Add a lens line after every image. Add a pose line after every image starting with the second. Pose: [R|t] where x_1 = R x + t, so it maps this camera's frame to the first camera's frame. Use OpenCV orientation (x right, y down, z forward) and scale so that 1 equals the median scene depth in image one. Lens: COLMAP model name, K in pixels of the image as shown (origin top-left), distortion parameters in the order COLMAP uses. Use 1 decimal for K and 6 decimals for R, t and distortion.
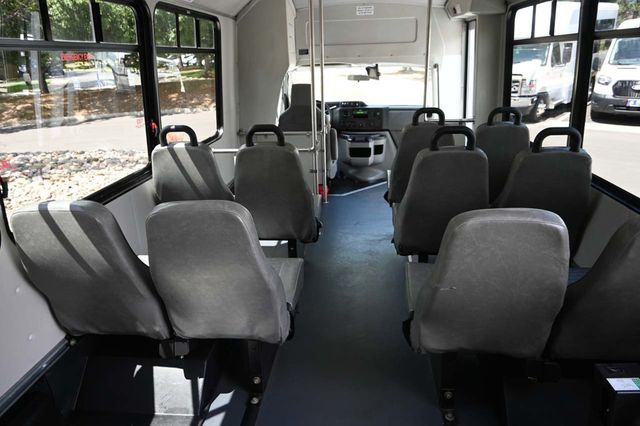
lens RADIAL K [[436.0, 0, 317.6], [0, 436.0, 207.5], [0, 0, 1]] dist [-0.002868, -0.004653]
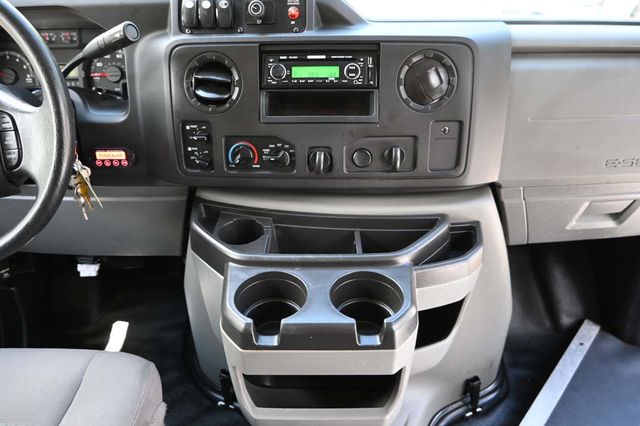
lens RADIAL K [[436.0, 0, 324.1], [0, 436.0, 214.0], [0, 0, 1]] dist [-0.002868, -0.004653]
pose [[0.993563, -0.032792, 0.108435, 0.082519], [0.011749, 0.981854, 0.189273, -0.196375], [-0.112674, -0.186781, 0.975919, 0.839497]]
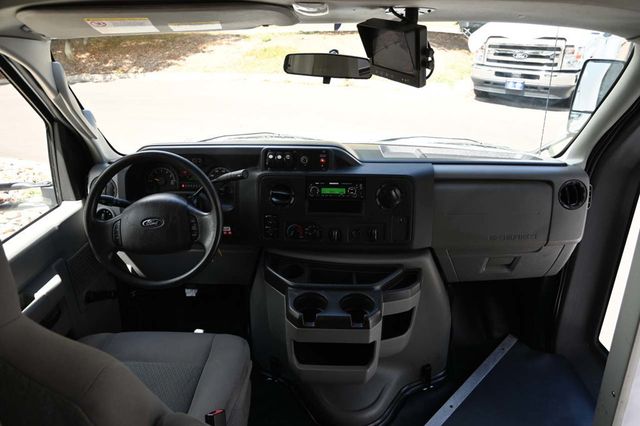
lens RADIAL K [[436.0, 0, 314.3], [0, 436.0, 214.1], [0, 0, 1]] dist [-0.002868, -0.004653]
pose [[0.997687, -0.008647, 0.067426, 0.065867], [0.001540, 0.994497, 0.104750, -0.228541], [-0.067960, -0.104404, 0.992210, 0.711480]]
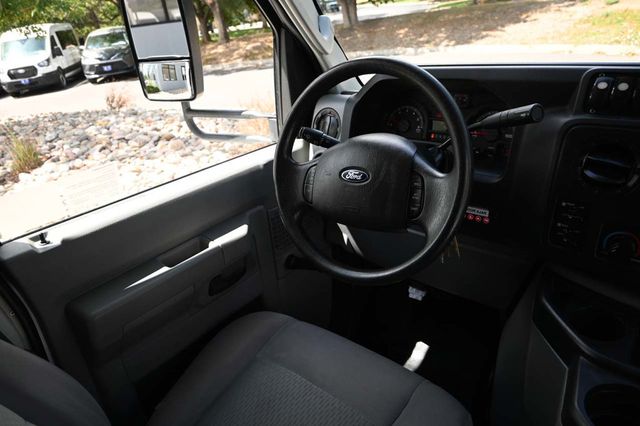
lens RADIAL K [[436.0, 0, 315.5], [0, 436.0, 210.0], [0, 0, 1]] dist [-0.002868, -0.004653]
pose [[0.831024, 0.194057, -0.521288, 0.061199], [-0.119239, 0.977533, 0.173814, -0.211050], [0.543306, -0.082286, 0.835493, 0.826761]]
